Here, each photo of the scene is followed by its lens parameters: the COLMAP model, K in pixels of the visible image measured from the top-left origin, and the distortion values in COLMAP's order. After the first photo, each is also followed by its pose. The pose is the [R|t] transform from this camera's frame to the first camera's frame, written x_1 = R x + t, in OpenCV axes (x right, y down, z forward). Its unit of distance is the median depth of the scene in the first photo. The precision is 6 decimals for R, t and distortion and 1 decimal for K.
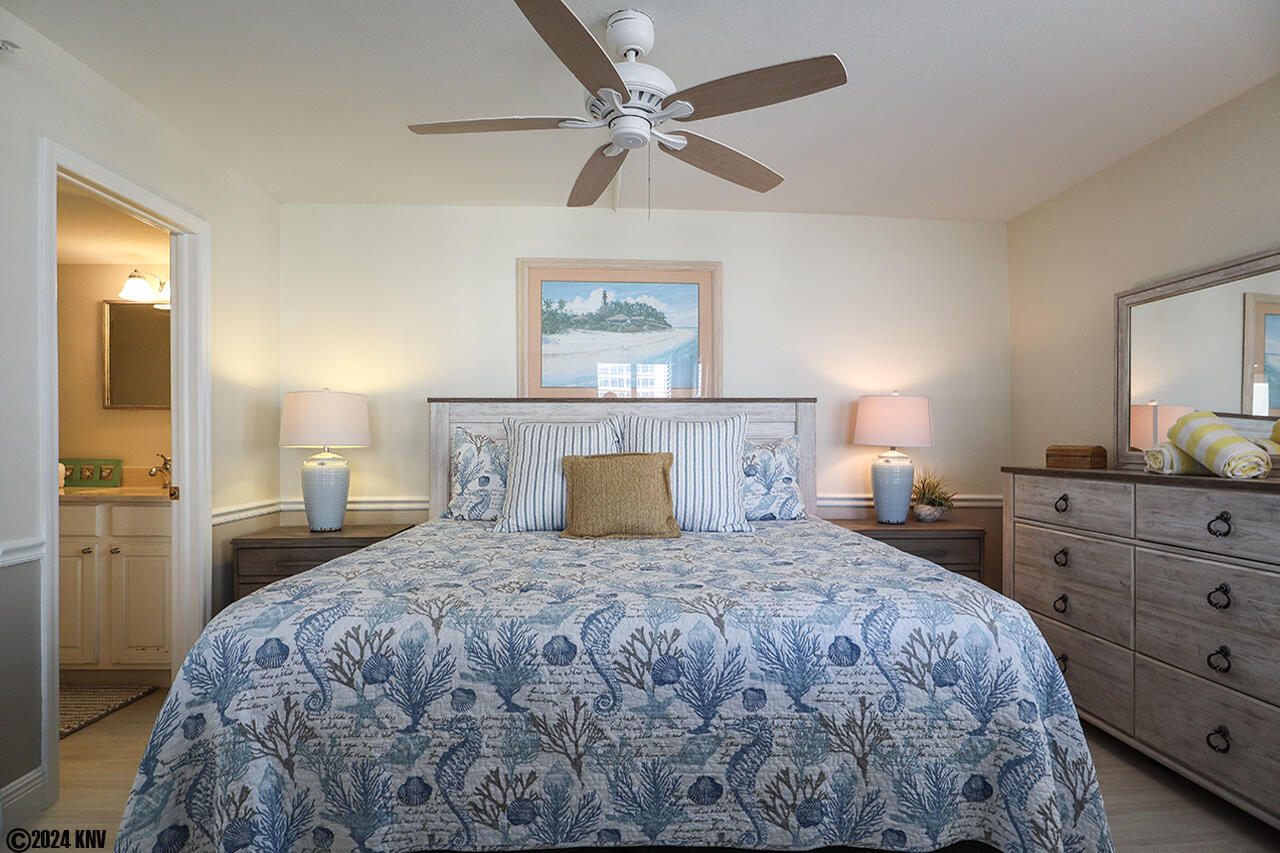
lens RADIAL K [[665.1, 0, 647.0], [0, 665.1, 430.2], [0, 0, 1]] dist [-0.038274, 0.012745]
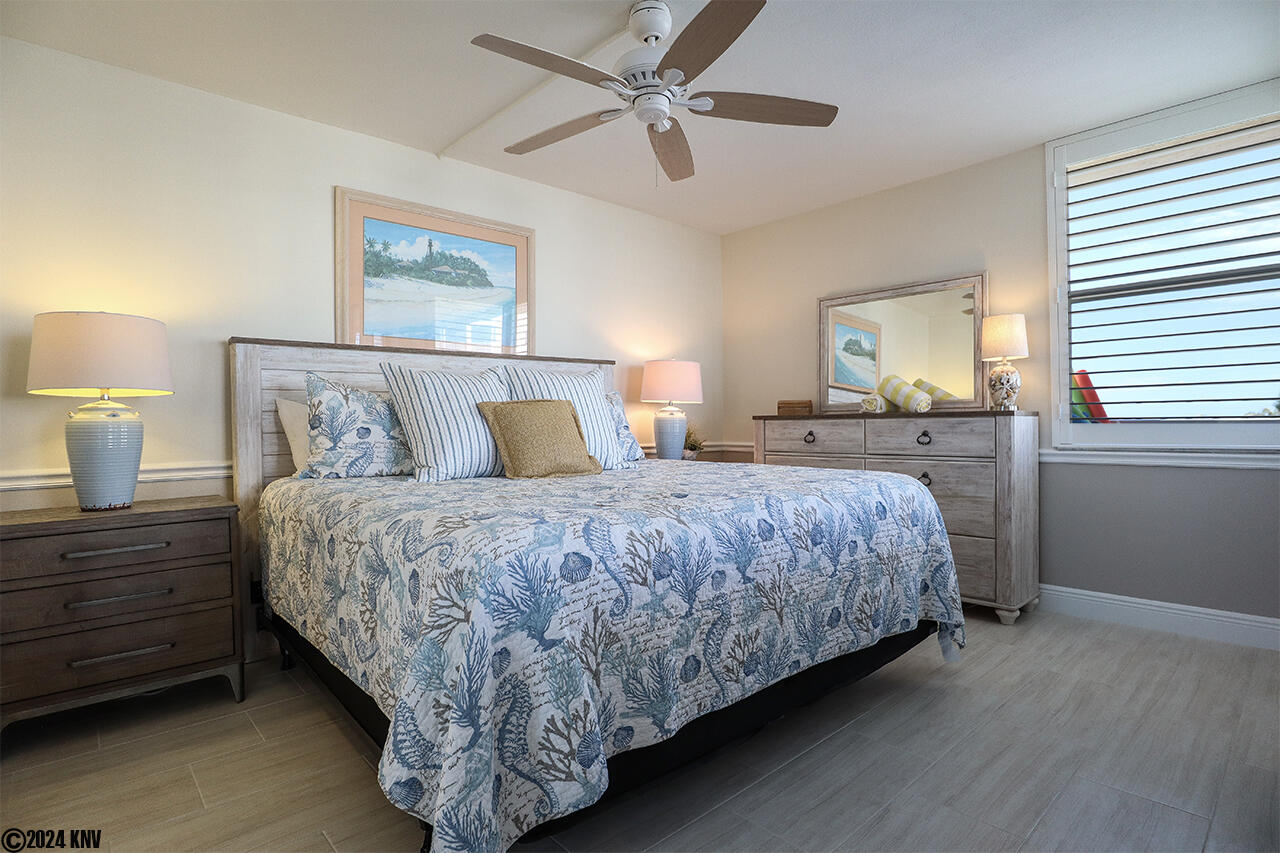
lens RADIAL K [[665.1, 0, 637.2], [0, 665.1, 425.8], [0, 0, 1]] dist [-0.038274, 0.012745]
pose [[0.772759, -0.012203, 0.634582, -0.813384], [0.003109, 0.999876, 0.015441, 0.084021], [-0.634692, -0.009960, 0.772701, 0.133264]]
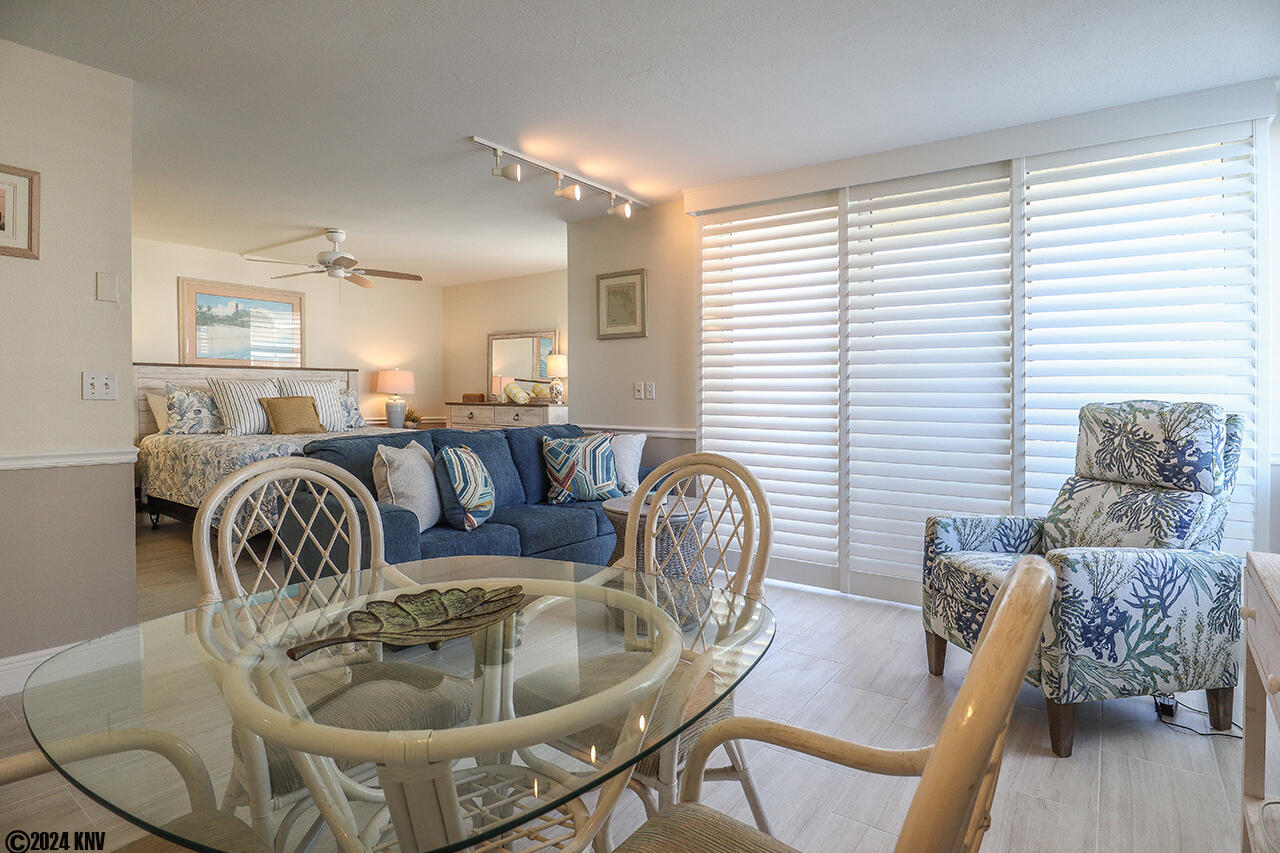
lens RADIAL K [[665.1, 0, 659.3], [0, 665.1, 416.2], [0, 0, 1]] dist [-0.038274, 0.012745]
pose [[0.610124, -0.025438, 0.791897, -1.370053], [-0.015203, 0.998925, 0.043802, -0.015692], [-0.792160, -0.038764, 0.609081, -1.650881]]
